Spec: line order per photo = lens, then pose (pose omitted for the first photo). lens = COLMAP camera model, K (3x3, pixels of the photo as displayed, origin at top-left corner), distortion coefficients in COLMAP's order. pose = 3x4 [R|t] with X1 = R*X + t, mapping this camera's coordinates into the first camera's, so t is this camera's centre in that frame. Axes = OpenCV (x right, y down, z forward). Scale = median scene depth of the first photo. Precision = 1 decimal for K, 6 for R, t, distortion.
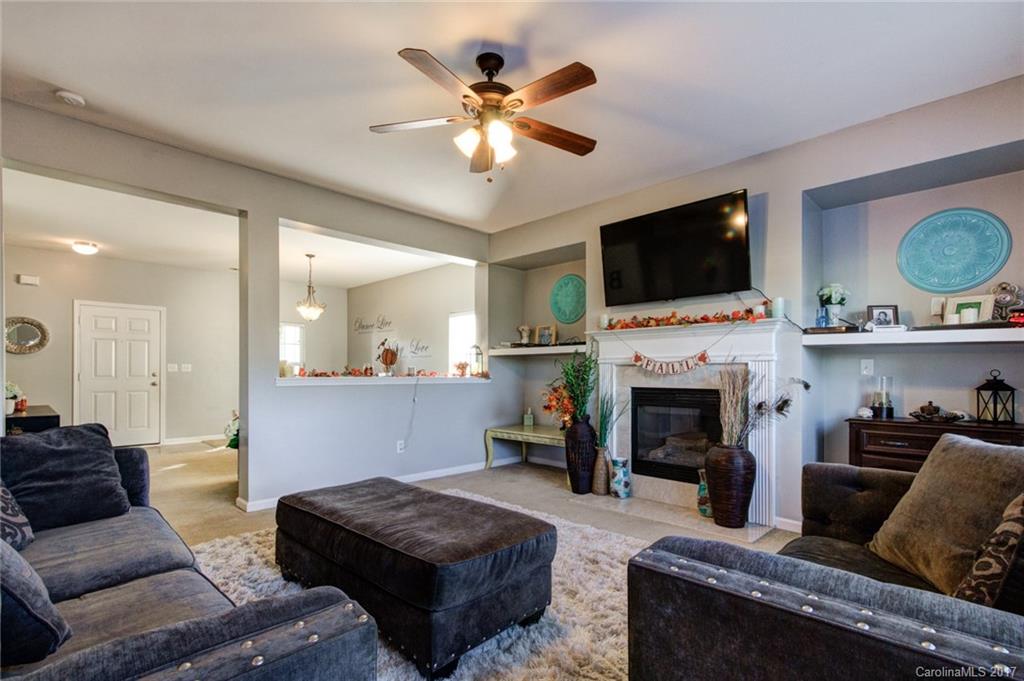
lens RADIAL K [[485.1, 0, 517.1], [0, 485.1, 369.9], [0, 0, 1]] dist [0.006045, 0.000375]
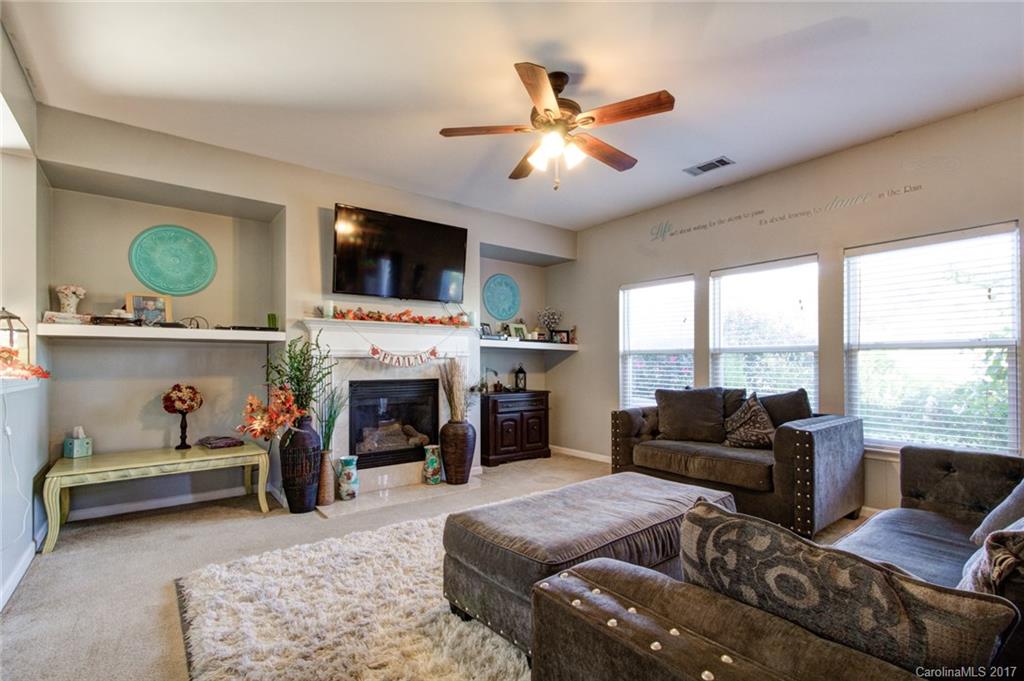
lens RADIAL K [[472.8, 0, 515.5], [0, 472.8, 356.3], [0, 0, 1]] dist [0.001182, 0.000251]
pose [[0.132278, 0.014296, 0.991110, -0.689641], [-0.001848, 0.999898, -0.014176, -0.000064], [-0.991211, 0.000043, 0.132291, 0.590813]]
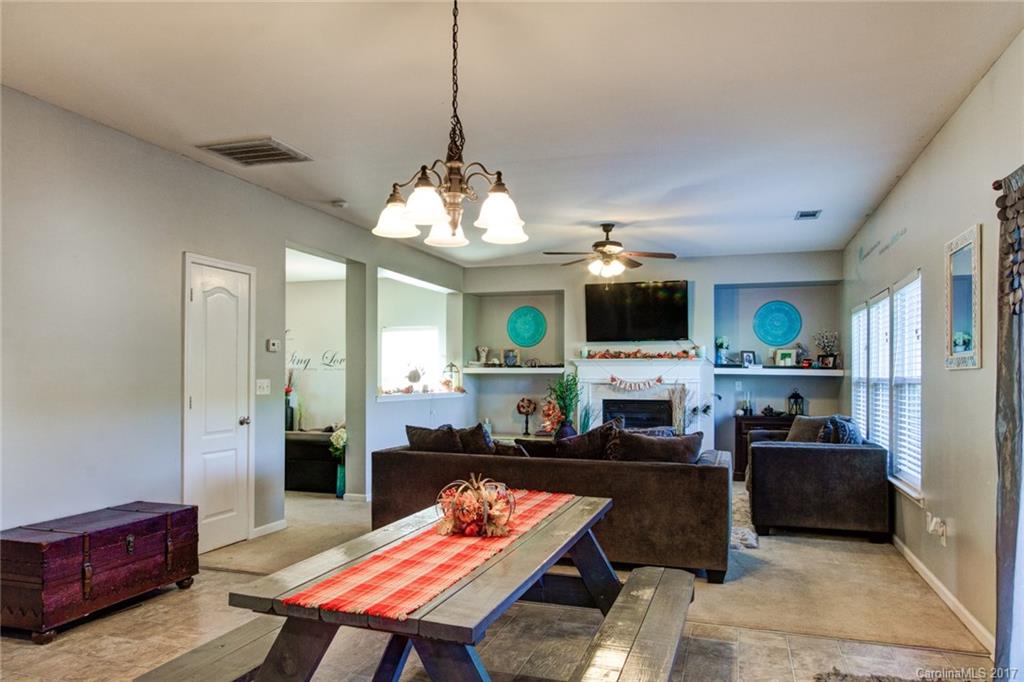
lens RADIAL K [[722.9, 0, 509.7], [0, 722.9, 370.1], [0, 0, 1]] dist [-0.003954, -0.000244]
pose [[0.894346, 0.005340, 0.447344, -1.014146], [-0.004415, 0.999985, -0.003110, -0.044516], [-0.447354, 0.000806, 0.894357, -0.812300]]
